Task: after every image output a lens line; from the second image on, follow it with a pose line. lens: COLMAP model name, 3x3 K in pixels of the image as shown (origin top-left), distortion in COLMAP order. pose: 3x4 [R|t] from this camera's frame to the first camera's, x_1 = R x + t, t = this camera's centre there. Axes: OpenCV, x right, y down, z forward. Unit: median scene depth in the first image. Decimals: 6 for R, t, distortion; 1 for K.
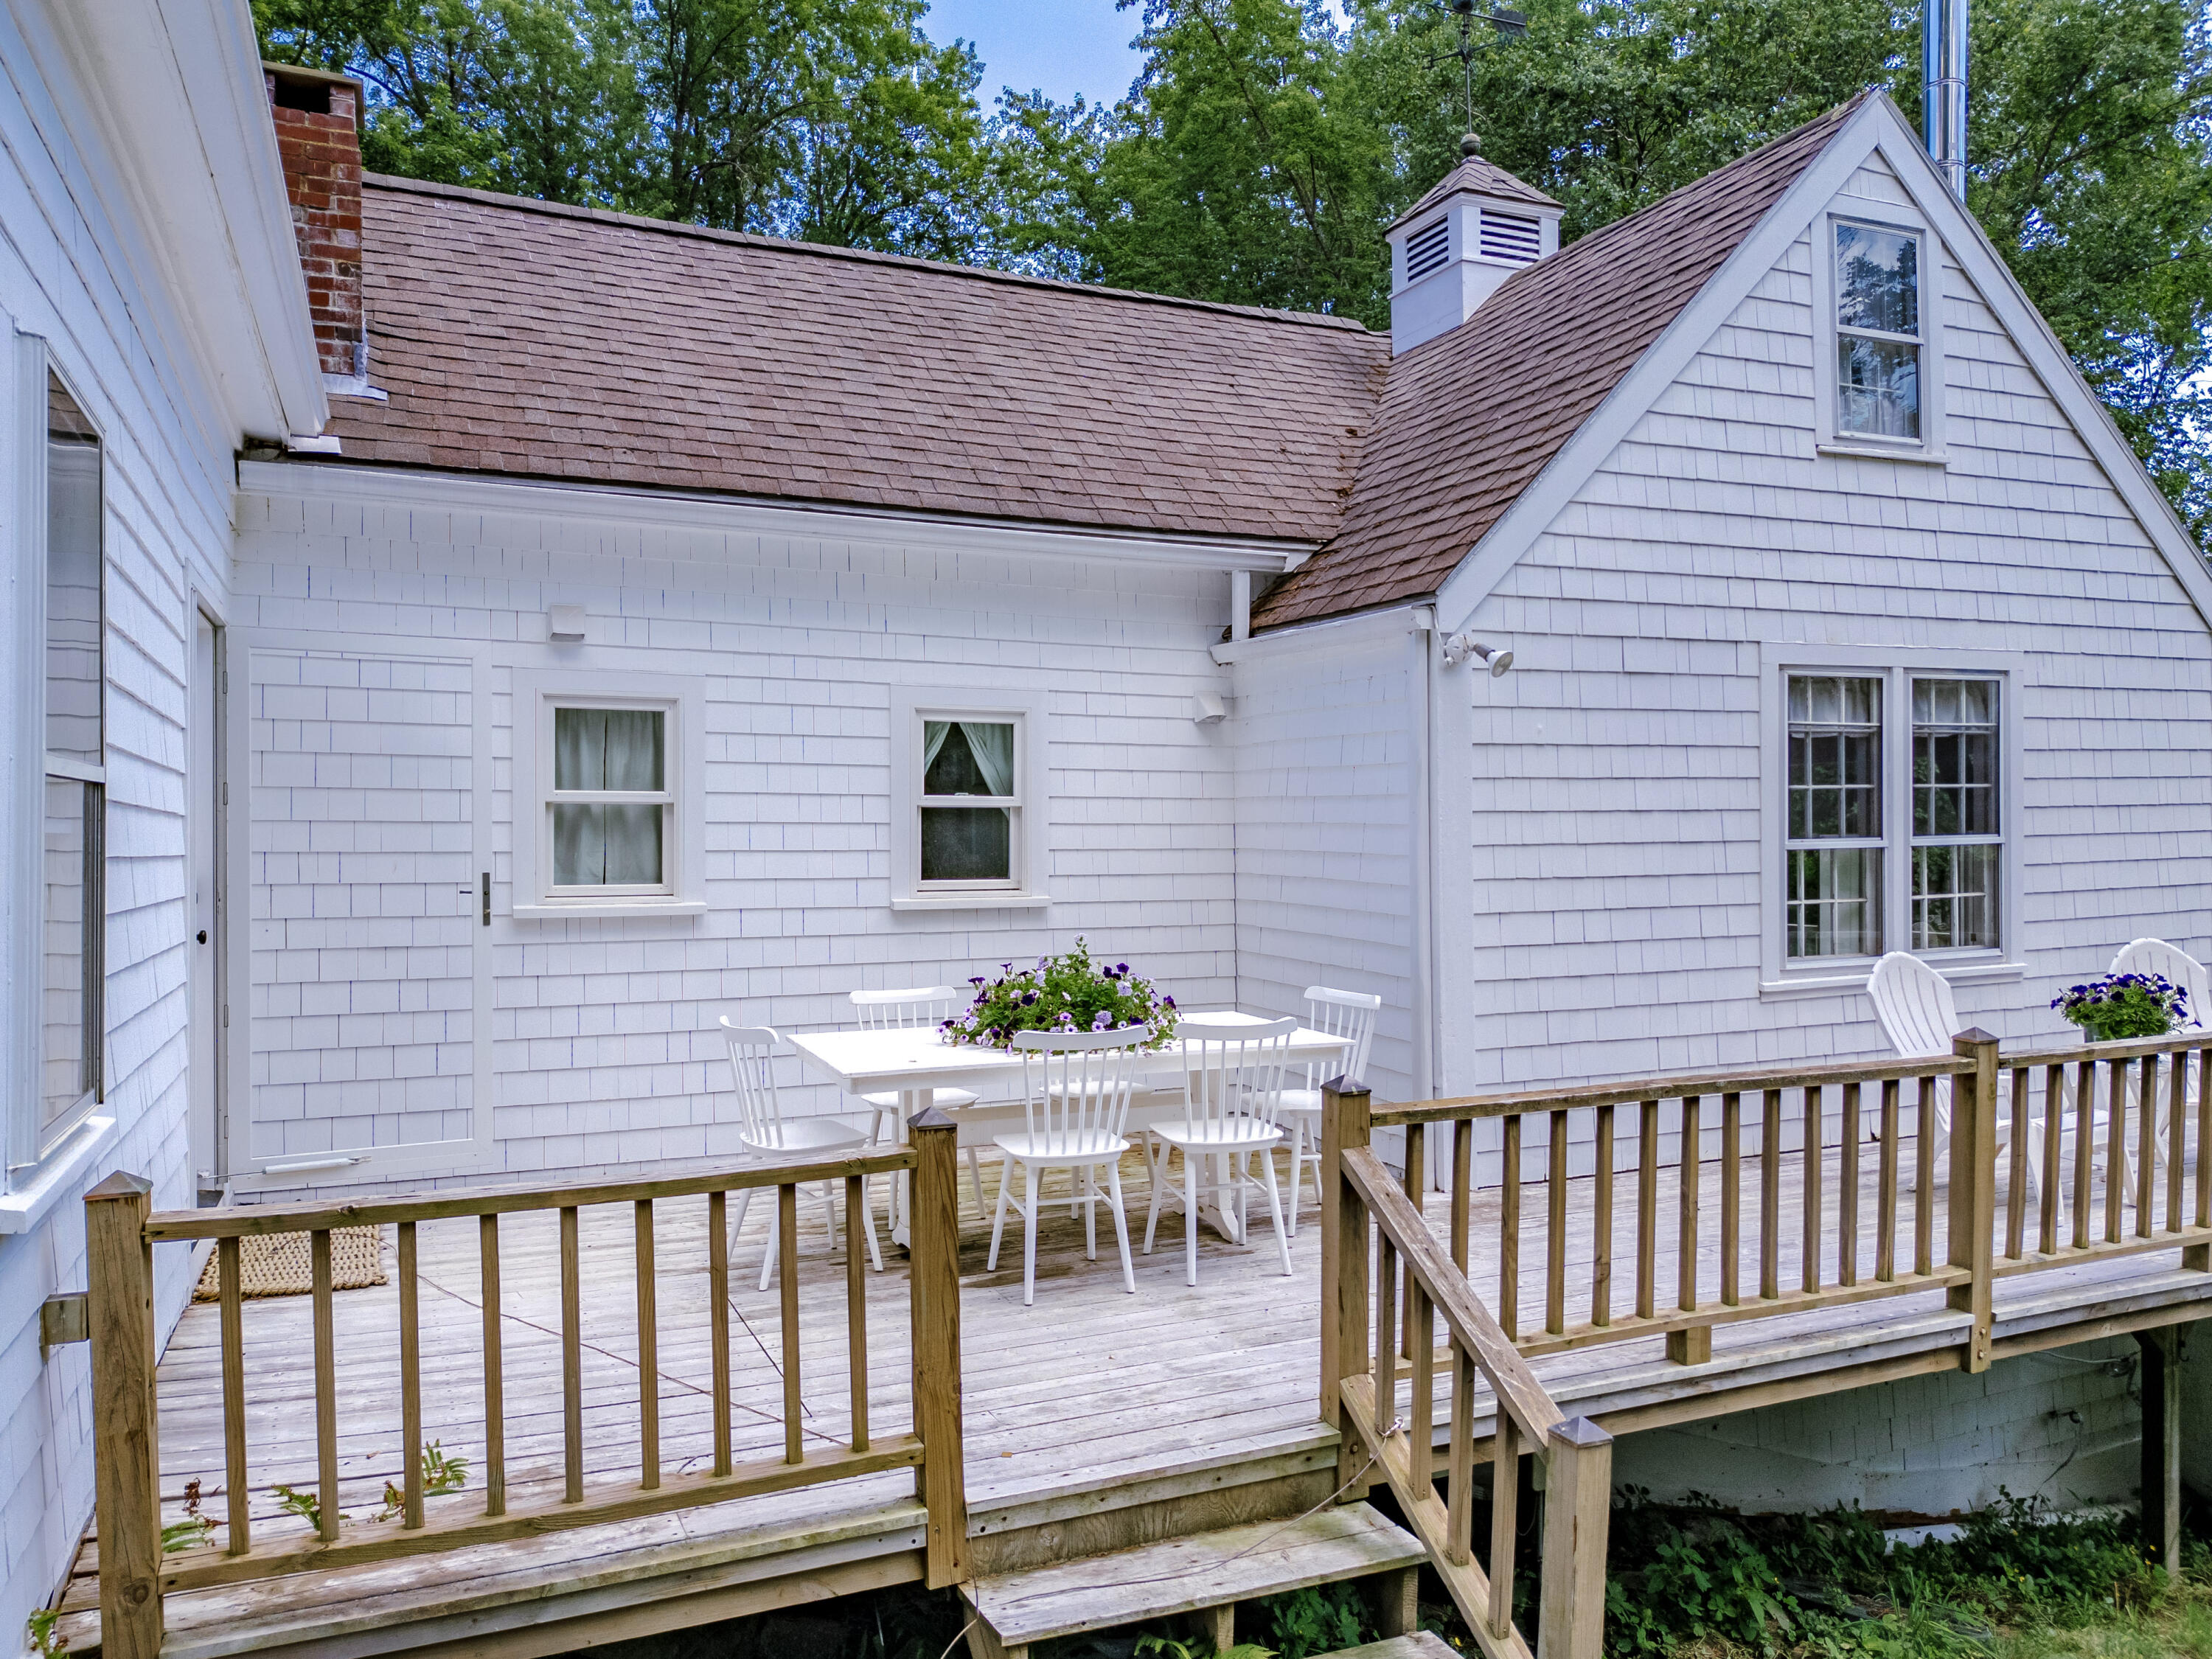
lens RADIAL K [[1577.9, 0, 1113.5], [0, 1577.9, 835.2], [0, 0, 1]] dist [0.052261, -0.066476]
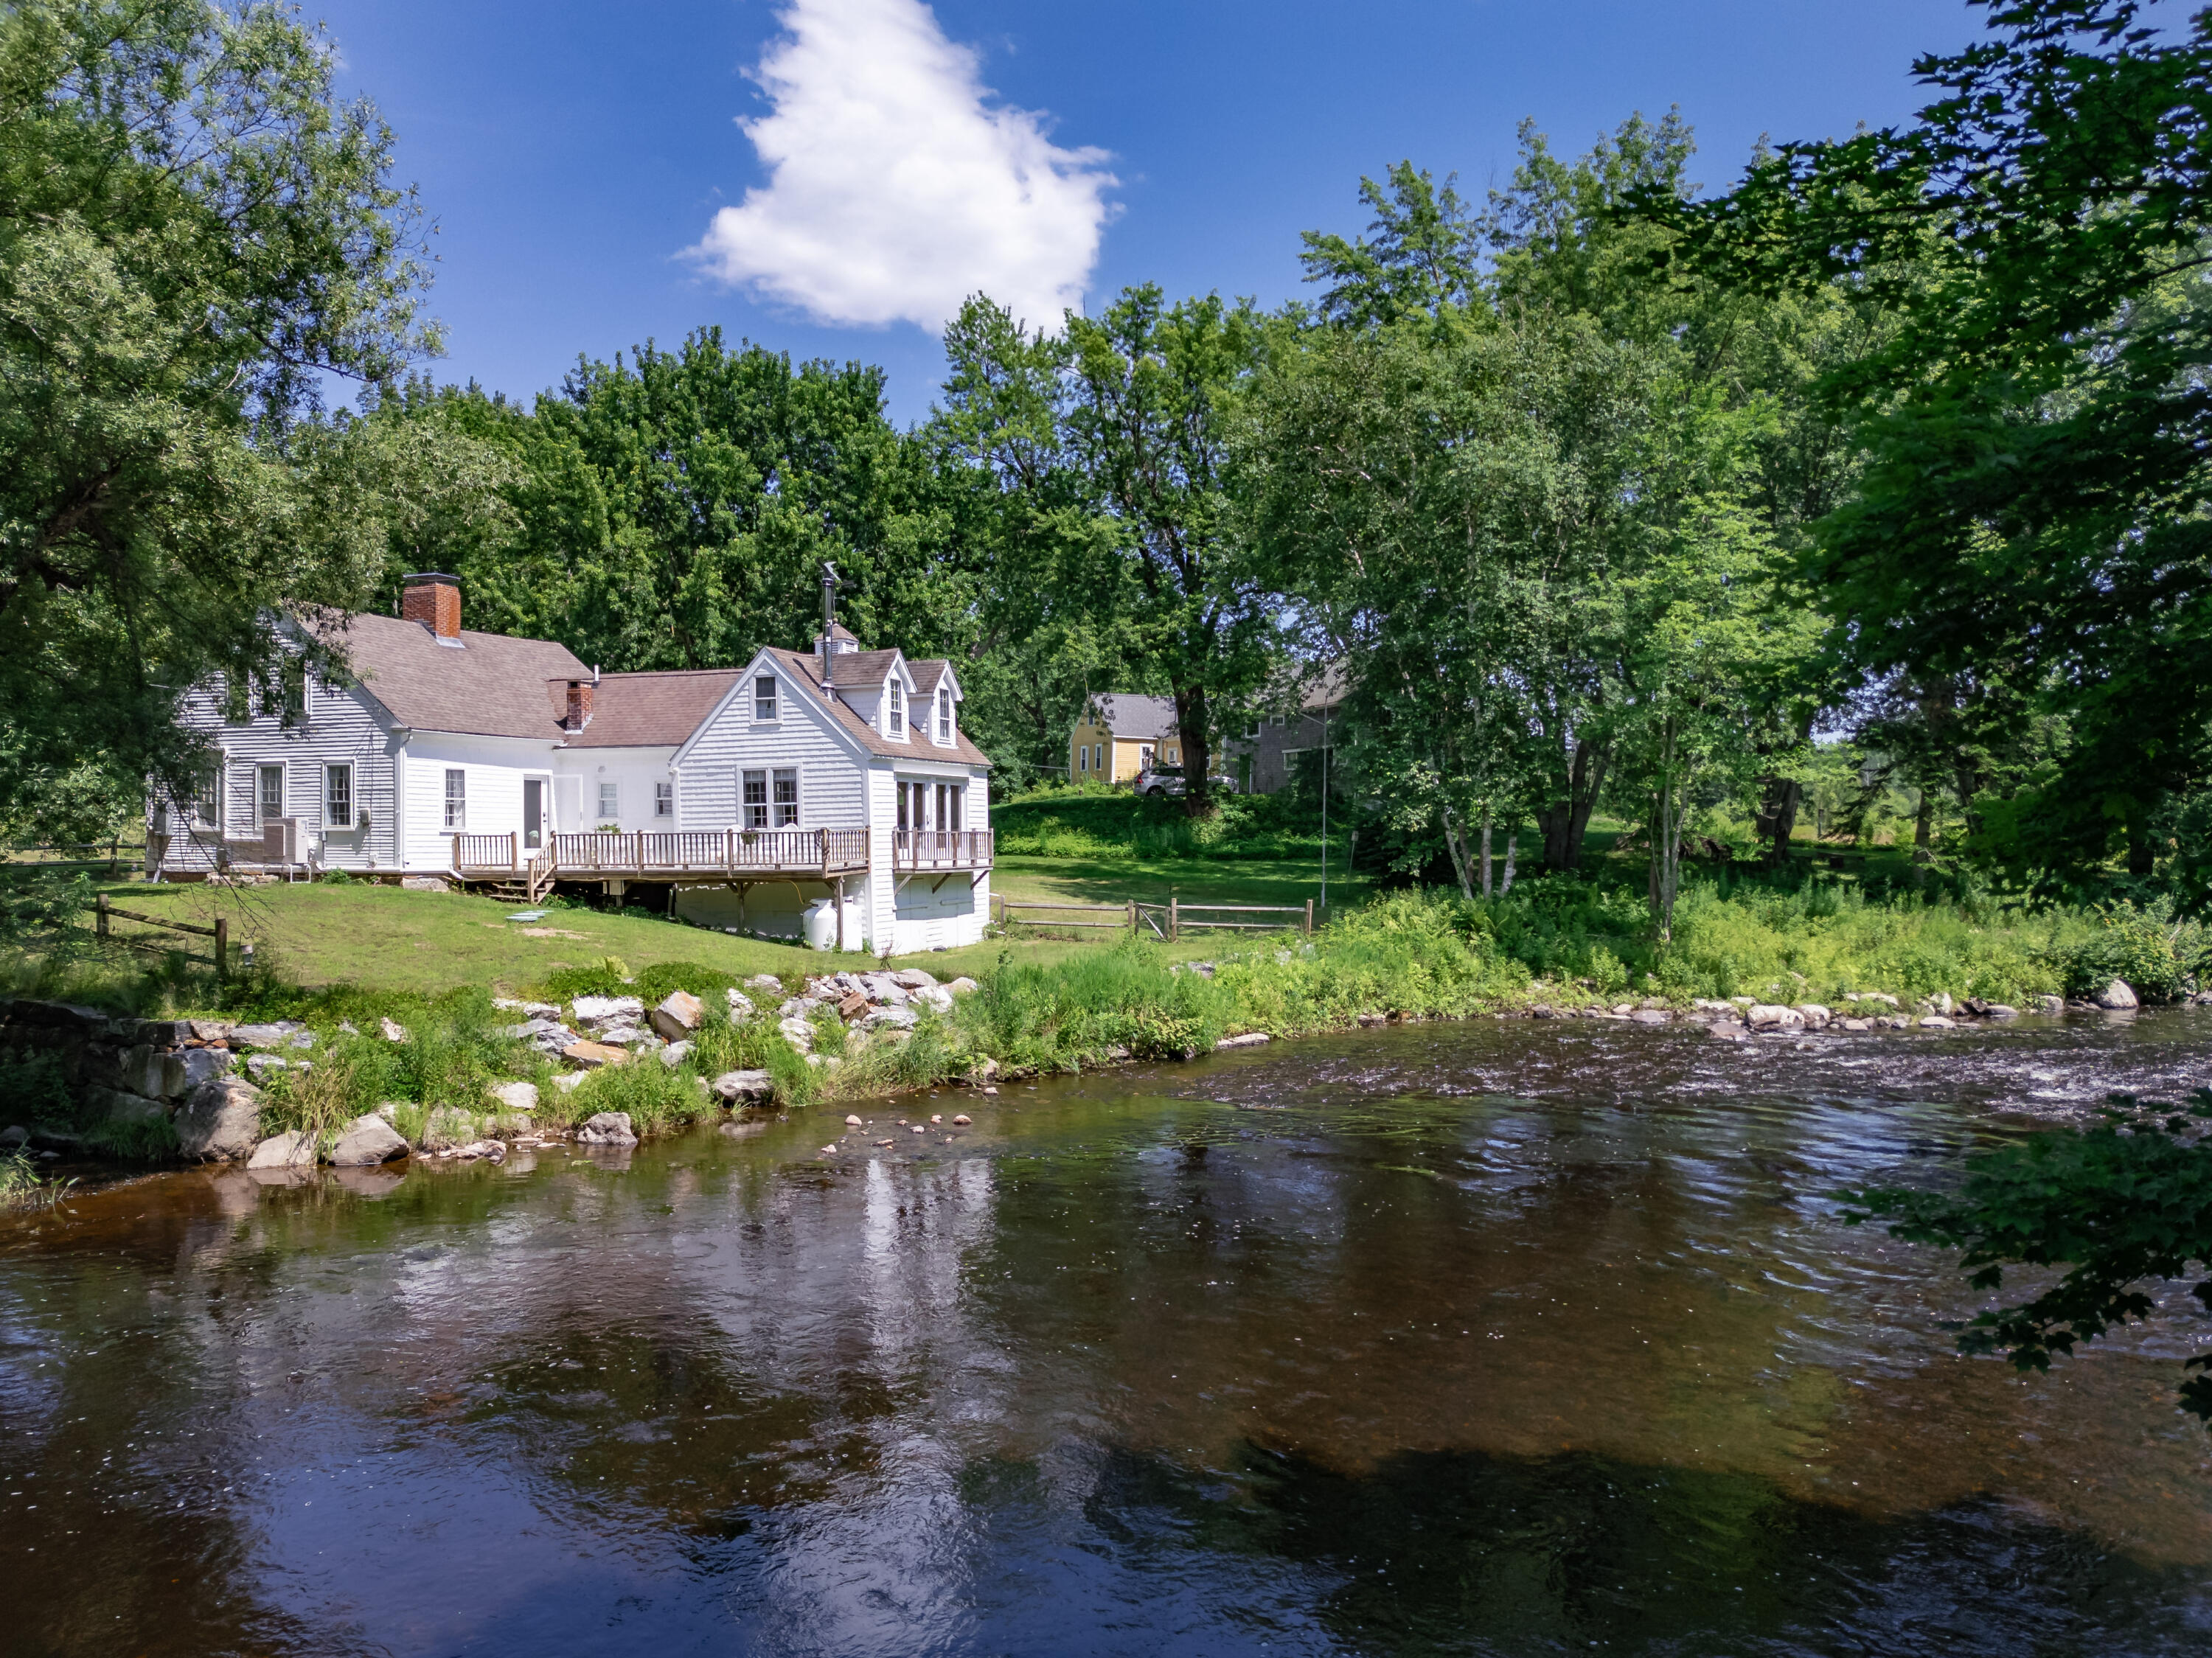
lens RADIAL K [[1577.8, 0, 1109.5], [0, 1577.8, 835.1], [0, 0, 1]] dist [0.052261, -0.066476]
pose [[0.728467, -0.001640, -0.685079, 4.380609], [0.004453, 0.999987, 0.002341, 0.087171], [0.685066, -0.004756, 0.728465, -1.714243]]
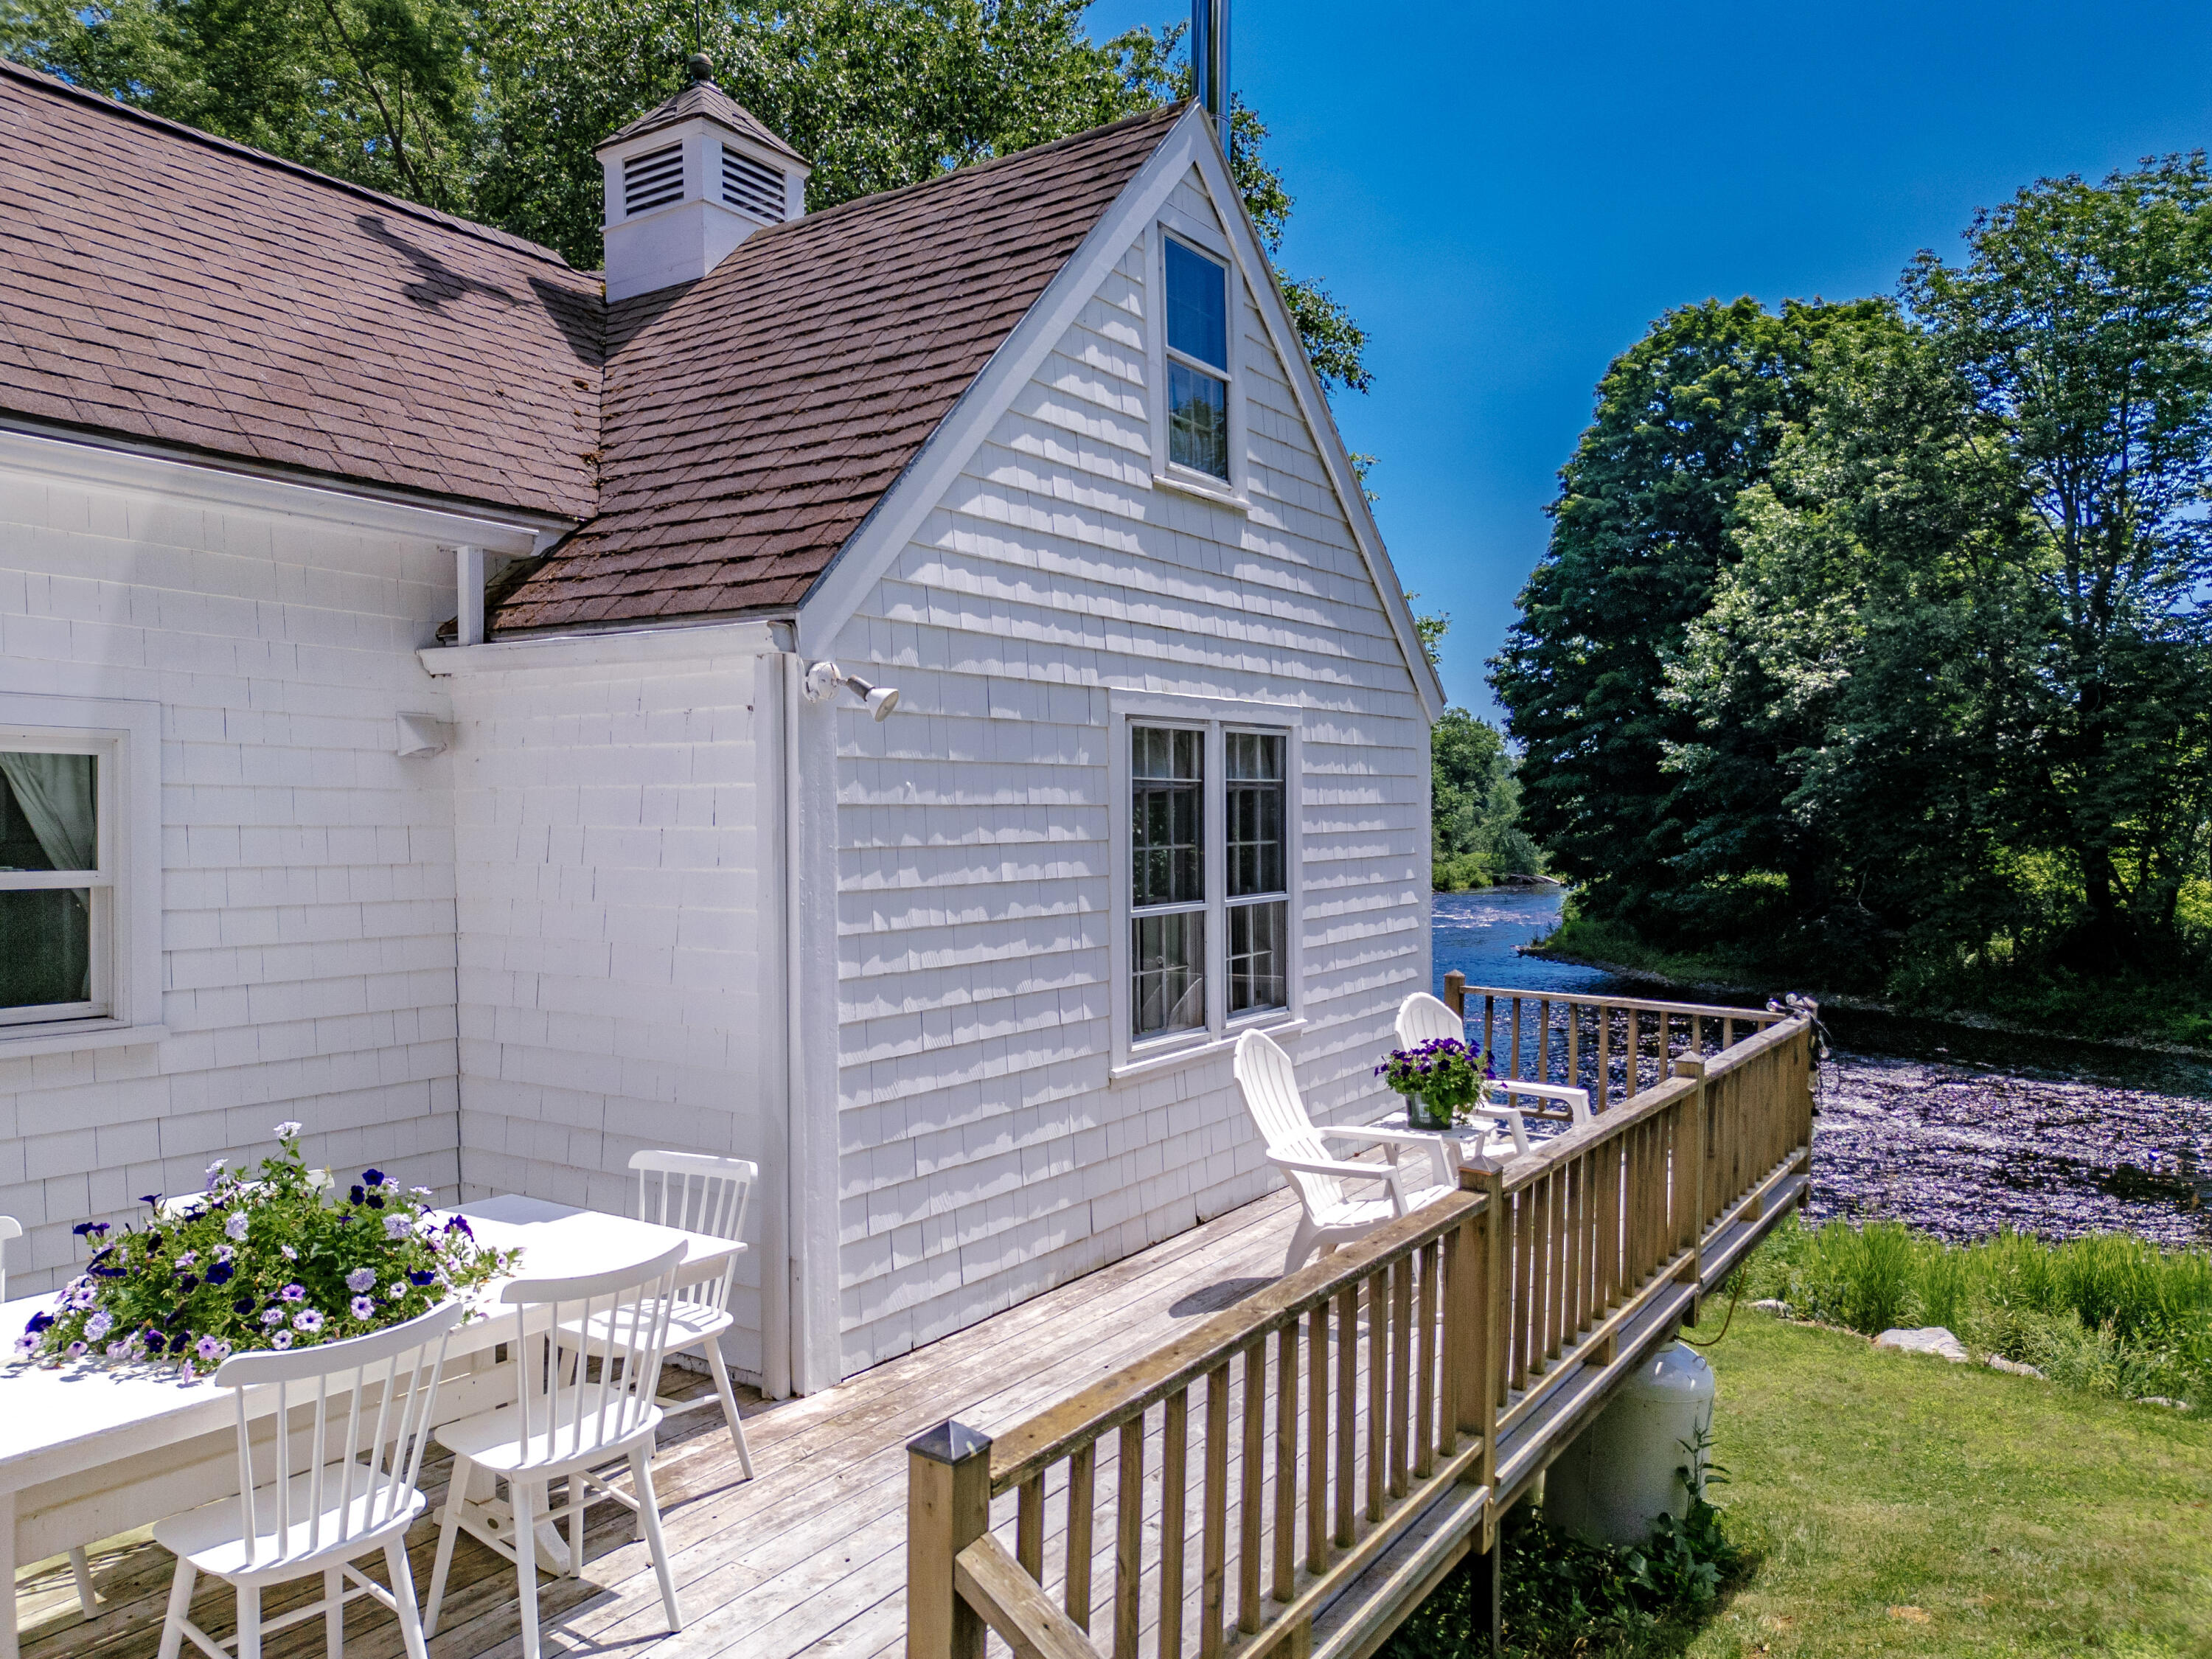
lens RADIAL K [[1577.9, 0, 1105.4], [0, 1577.9, 834.6], [0, 0, 1]] dist [0.052261, -0.066476]
pose [[0.843722, -0.002517, 0.536774, -0.064511], [0.004341, 0.999988, -0.002135, -0.035427], [-0.536762, 0.004132, 0.843723, 0.239654]]
